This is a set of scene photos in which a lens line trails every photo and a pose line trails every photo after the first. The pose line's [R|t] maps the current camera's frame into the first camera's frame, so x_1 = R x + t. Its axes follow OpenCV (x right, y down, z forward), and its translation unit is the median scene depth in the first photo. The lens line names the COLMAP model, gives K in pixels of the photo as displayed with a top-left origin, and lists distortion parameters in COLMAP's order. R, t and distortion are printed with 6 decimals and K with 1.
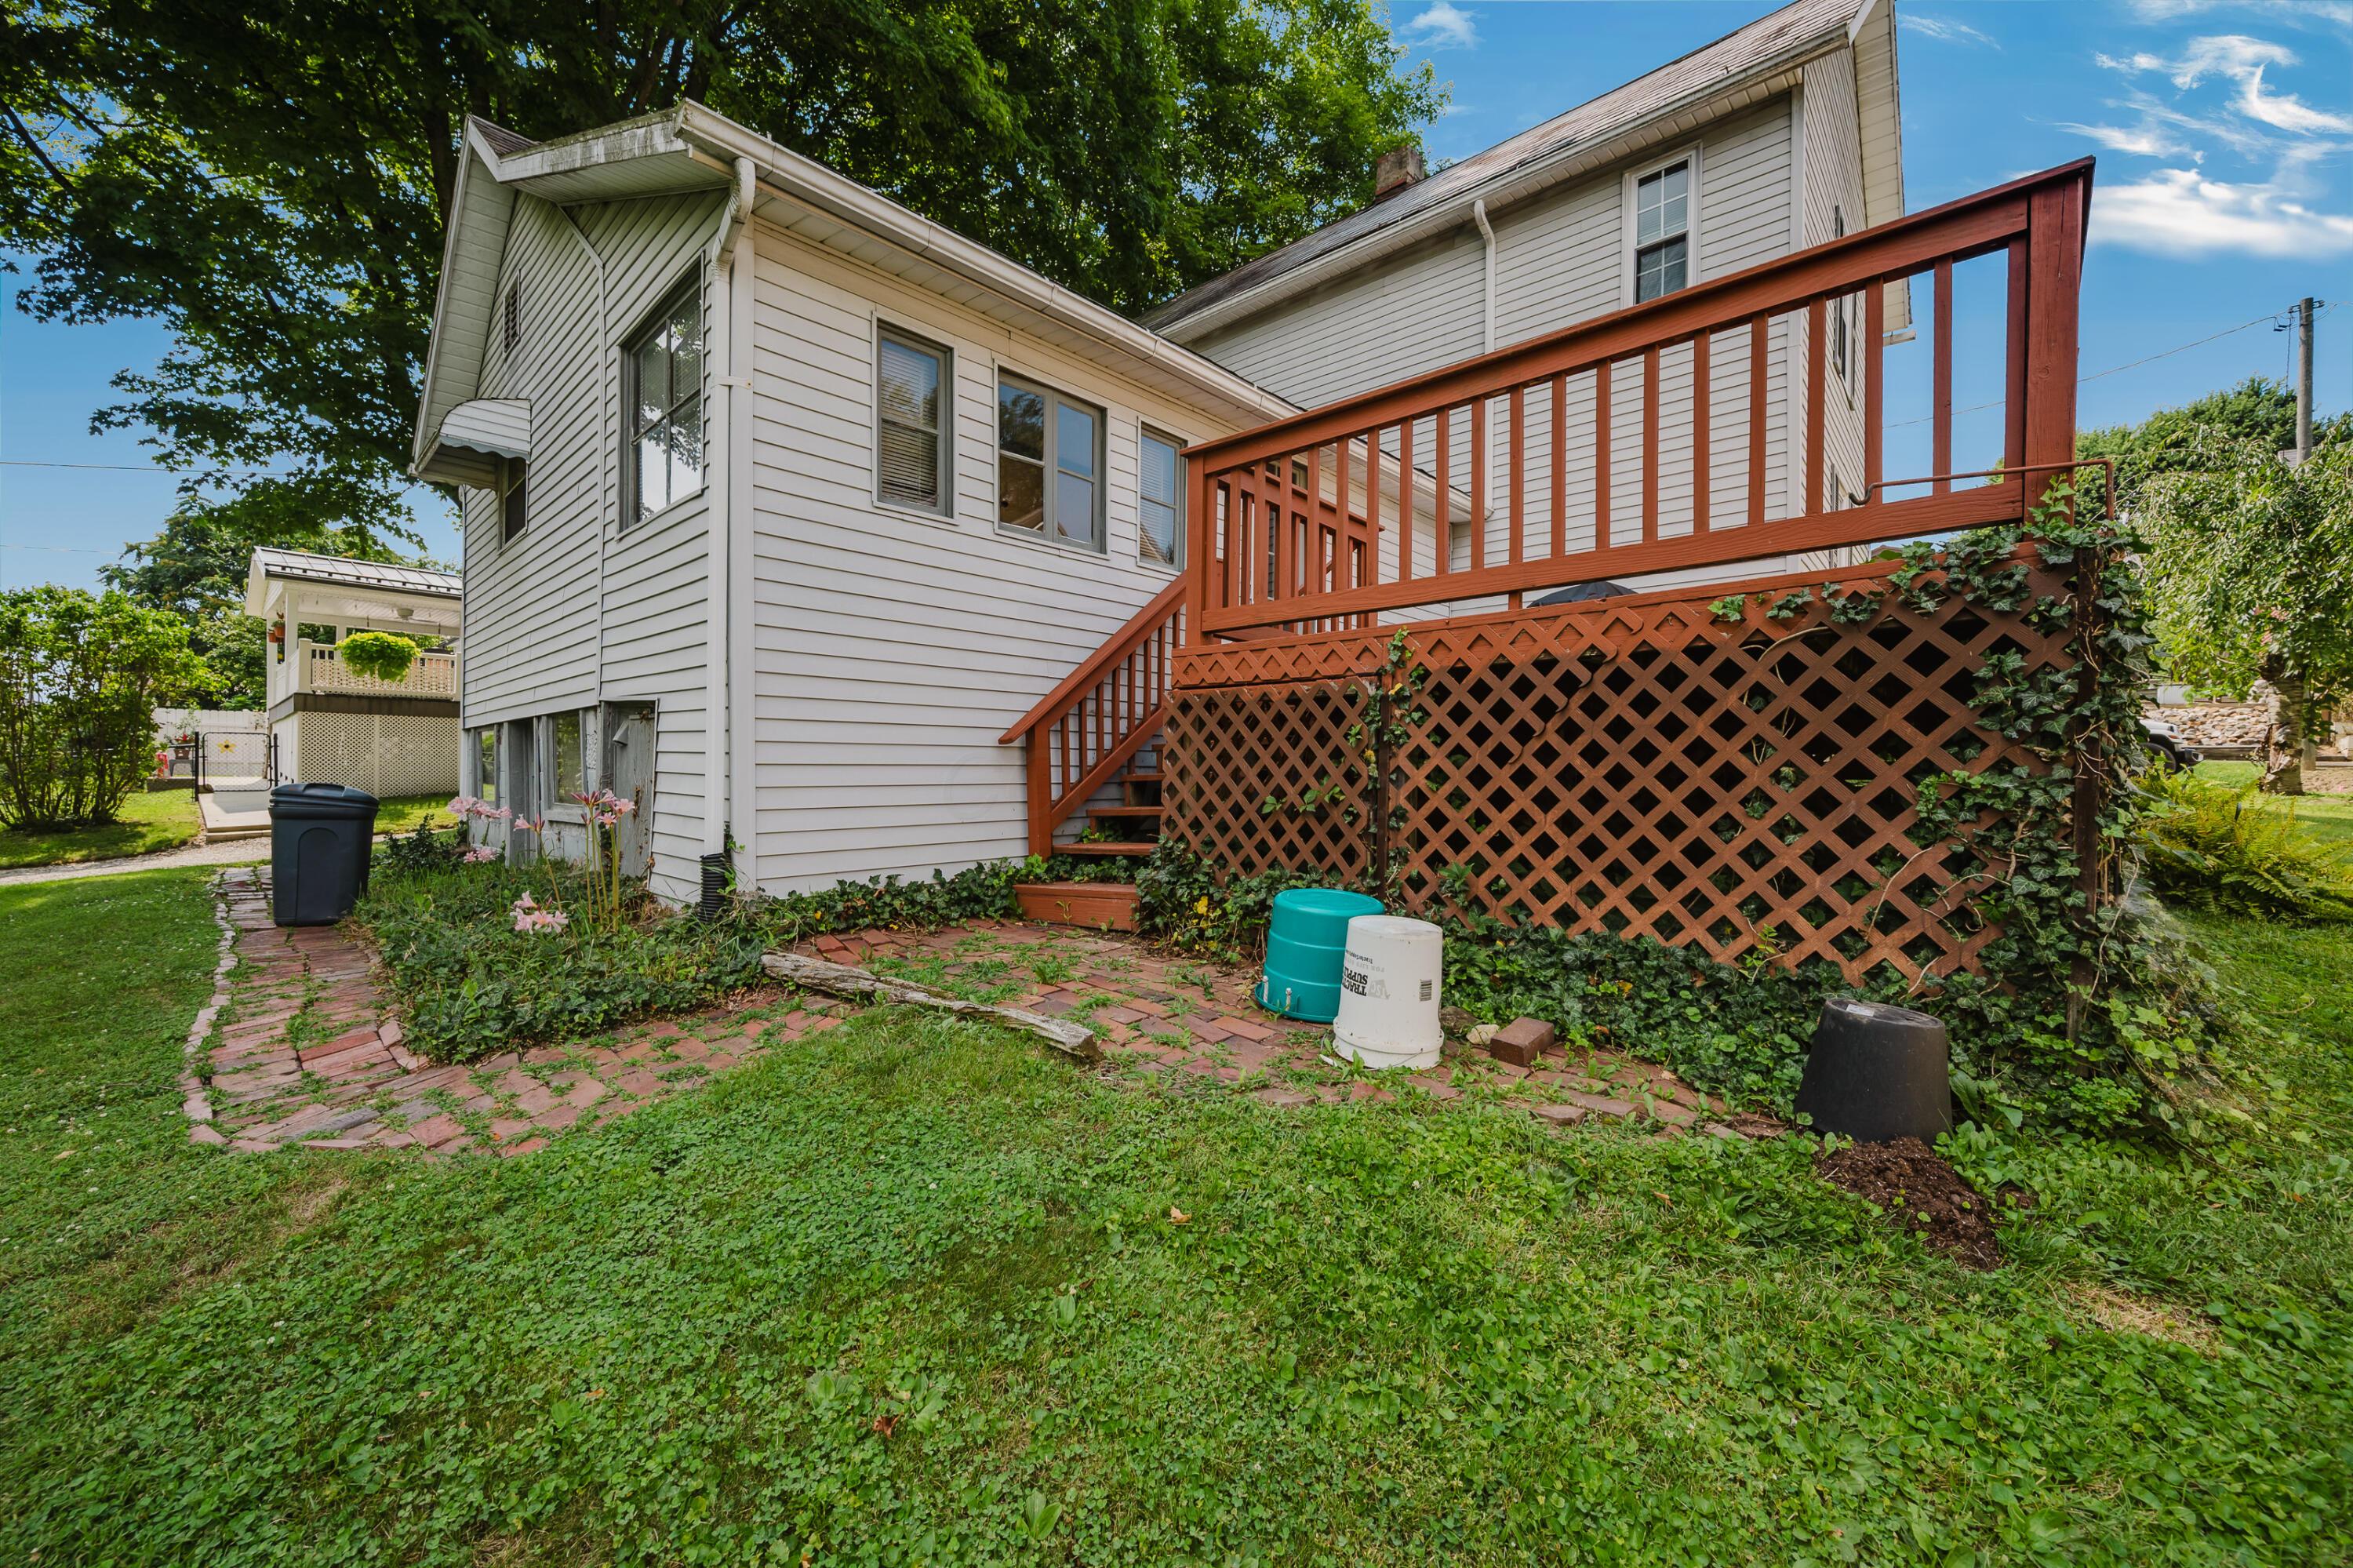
lens RADIAL K [[904.8, 0, 1198.4], [0, 904.8, 786.0], [0, 0, 1]] dist [-0.003506, -0.000284]
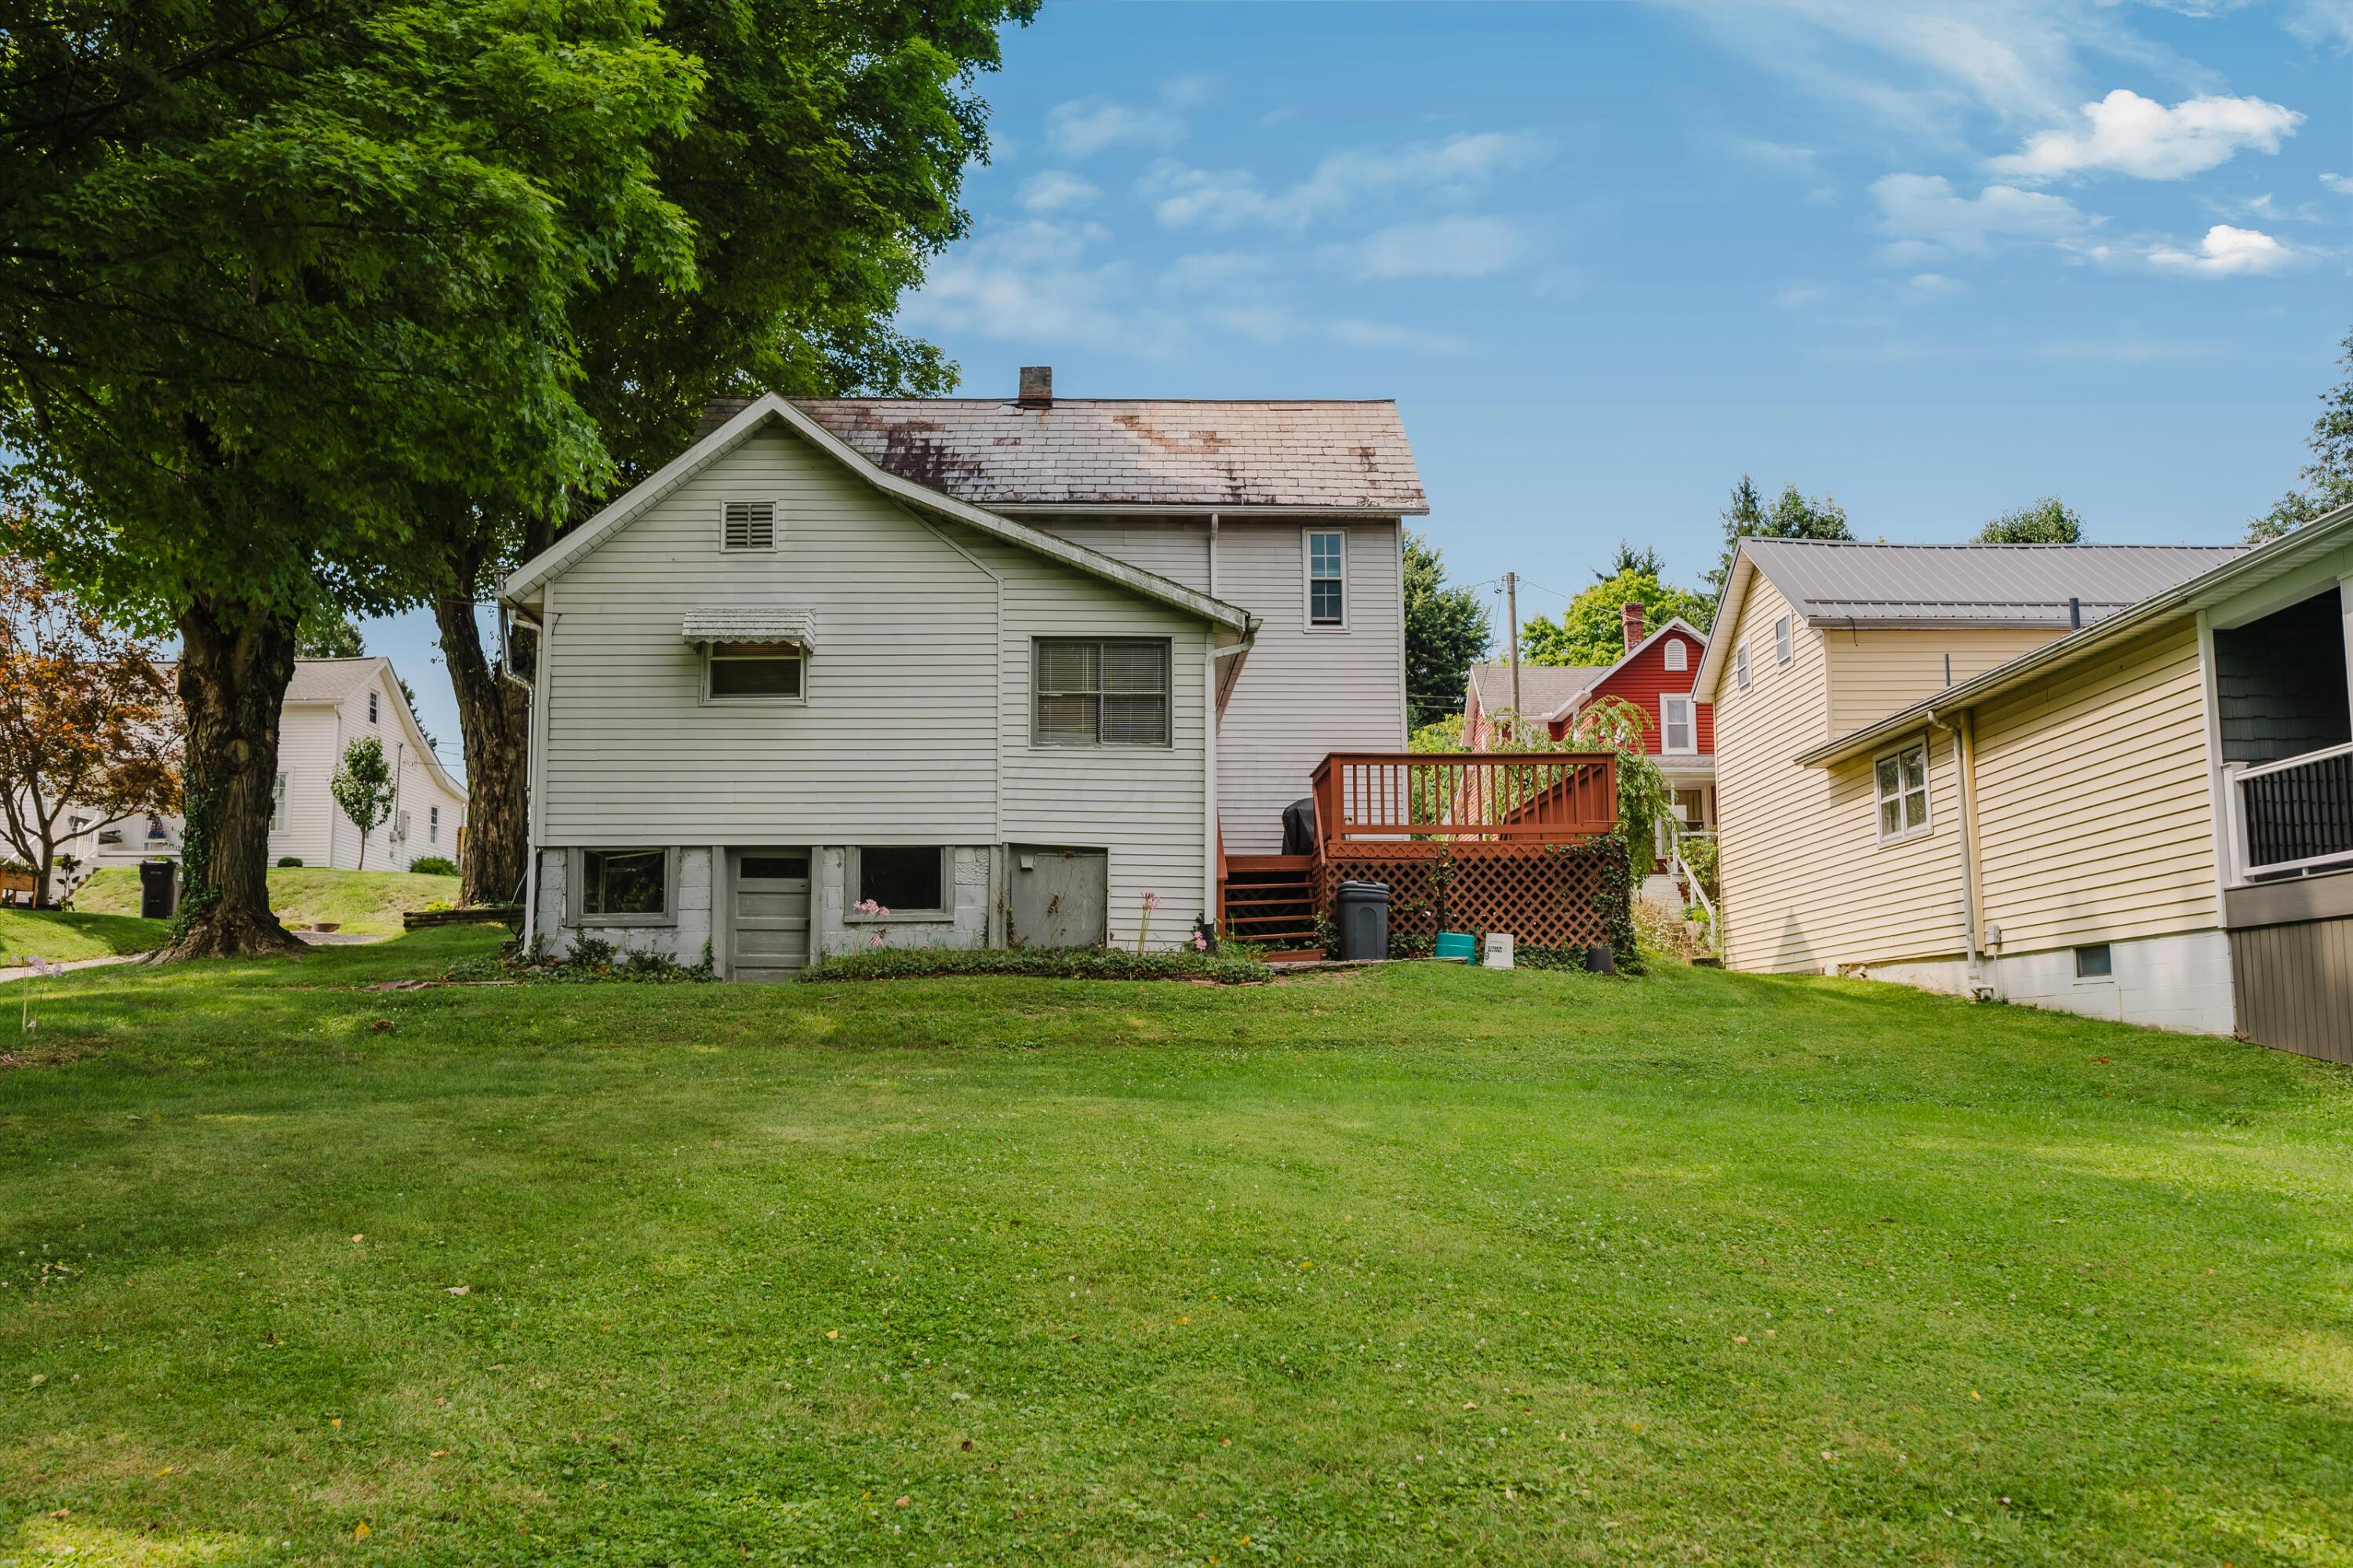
lens RADIAL K [[2023.1, 0, 1182.6], [0, 2023.1, 788.4], [0, 0, 1]] dist [-0.001202, 0.000686]
pose [[0.714388, 0.082753, 0.694840, -5.538329], [0.018720, 0.990367, -0.137195, 0.586030], [-0.699500, 0.111017, 0.705957, -3.348023]]
